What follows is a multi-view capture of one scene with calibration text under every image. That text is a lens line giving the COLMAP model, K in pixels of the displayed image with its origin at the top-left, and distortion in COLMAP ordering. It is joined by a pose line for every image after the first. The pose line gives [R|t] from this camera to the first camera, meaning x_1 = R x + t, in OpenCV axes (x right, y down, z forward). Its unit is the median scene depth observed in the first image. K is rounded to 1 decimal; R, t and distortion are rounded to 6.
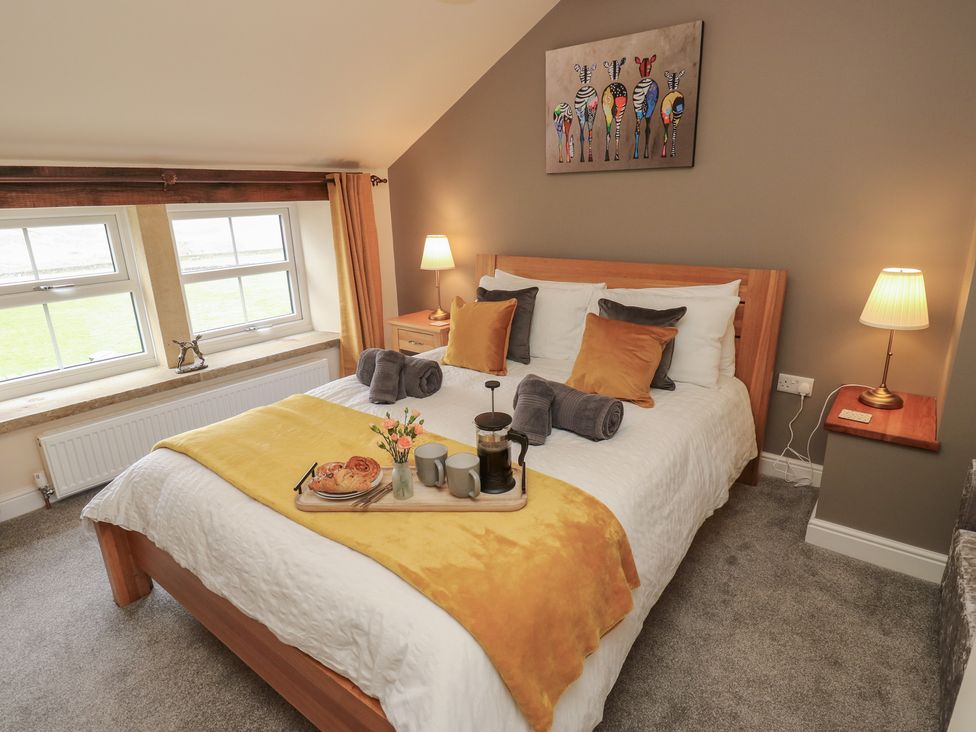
lens RADIAL K [[539.4, 0, 500.0], [0, 539.4, 359.1], [0, 0, 1]] dist [-0.002566, -0.001158]
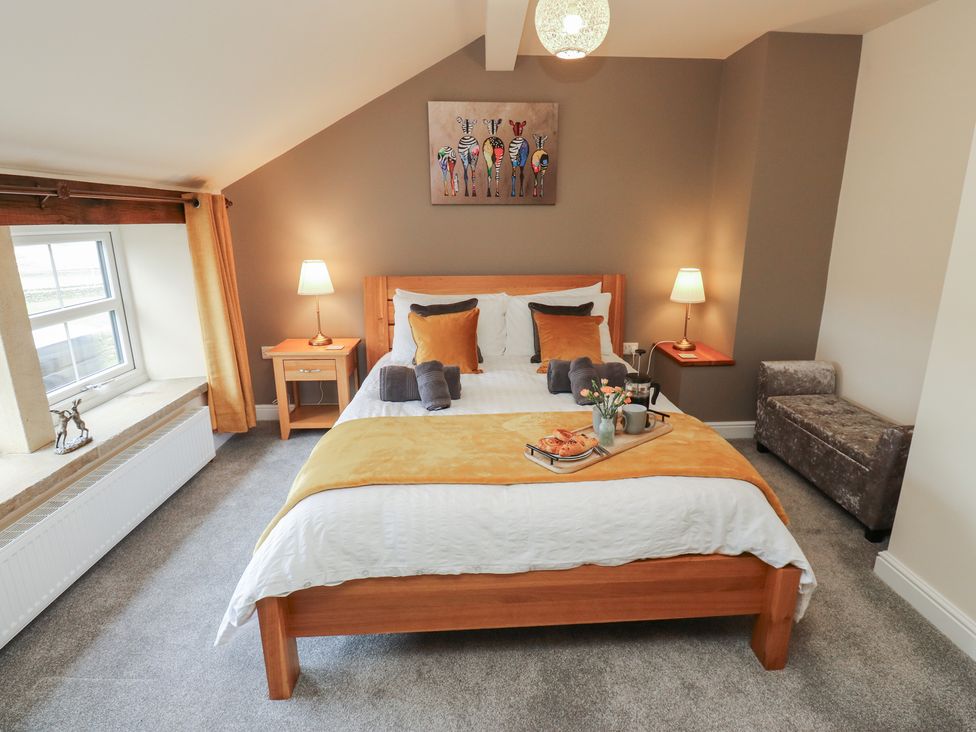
lens RADIAL K [[517.2, 0, 499.7], [0, 517.2, 360.7], [0, 0, 1]] dist [-0.004118, -0.002591]
pose [[0.765045, -0.148259, 0.626678, -0.614208], [0.171253, 0.984936, 0.023952, -0.014958], [-0.620789, 0.088996, 0.778910, 0.079712]]
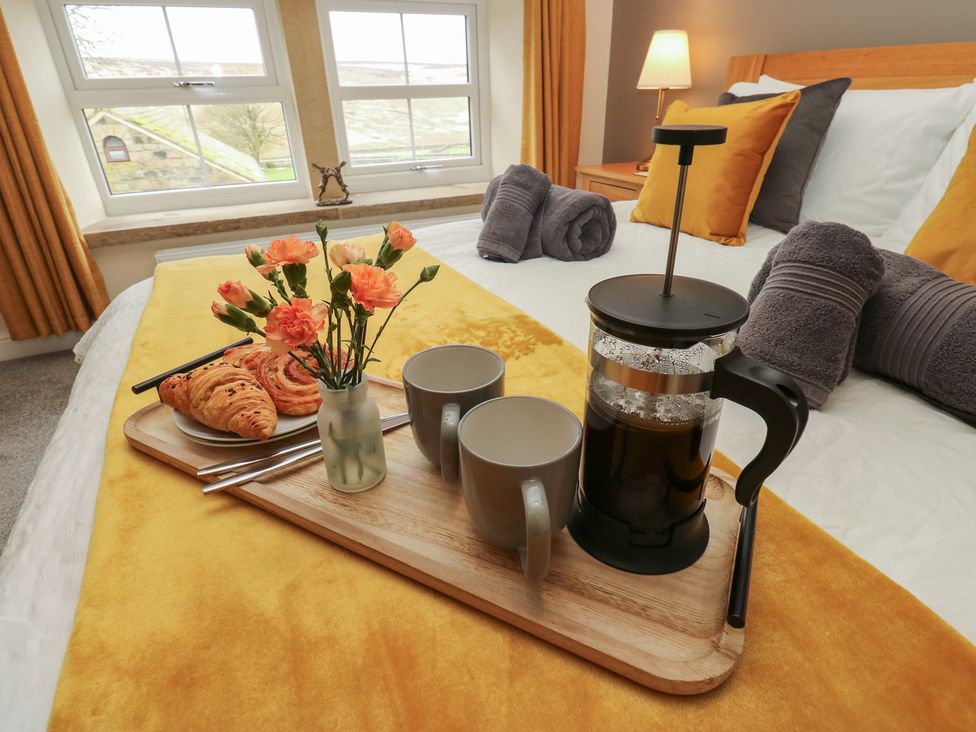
lens RADIAL K [[517.2, 0, 499.7], [0, 517.2, 360.7], [0, 0, 1]] dist [-0.004118, -0.002591]
pose [[0.906234, 0.202456, -0.371150, 0.005972], [-0.124681, 0.966823, 0.222952, 0.048896], [0.403974, -0.155771, 0.901410, 0.386752]]
